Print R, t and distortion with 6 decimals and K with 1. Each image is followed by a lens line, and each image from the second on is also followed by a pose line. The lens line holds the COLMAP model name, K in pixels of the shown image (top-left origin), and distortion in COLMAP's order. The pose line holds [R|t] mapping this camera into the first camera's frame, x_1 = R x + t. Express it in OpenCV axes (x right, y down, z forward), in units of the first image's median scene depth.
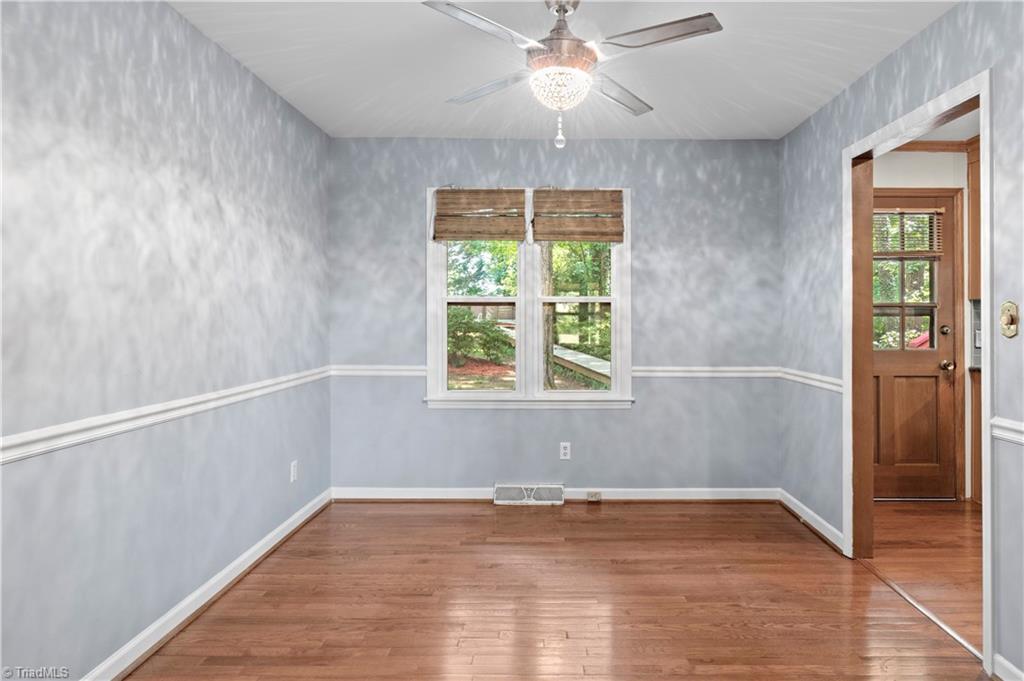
lens RADIAL K [[601.7, 0, 544.0], [0, 601.7, 341.0], [0, 0, 1]] dist [-0.015630, -0.000977]
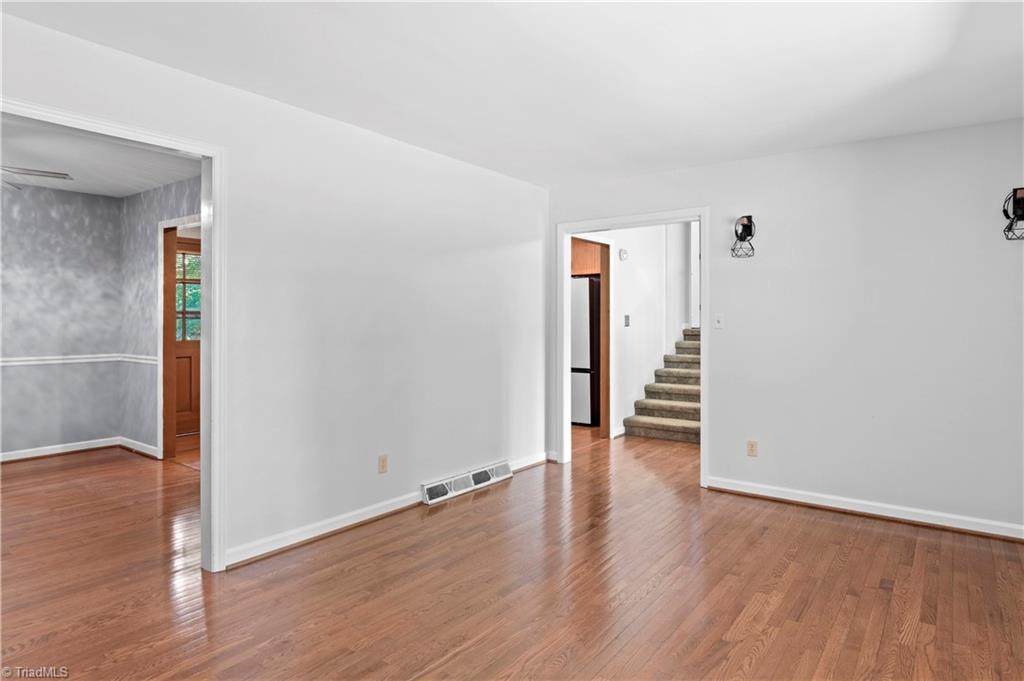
lens RADIAL K [[584.3, 0, 513.9], [0, 584.3, 306.0], [0, 0, 1]] dist [-0.002159, -0.000563]
pose [[0.593537, 0.019712, 0.804566, -0.182824], [0.028512, 0.998557, -0.045498, 0.019106], [-0.804302, 0.049945, 0.592118, -0.618646]]
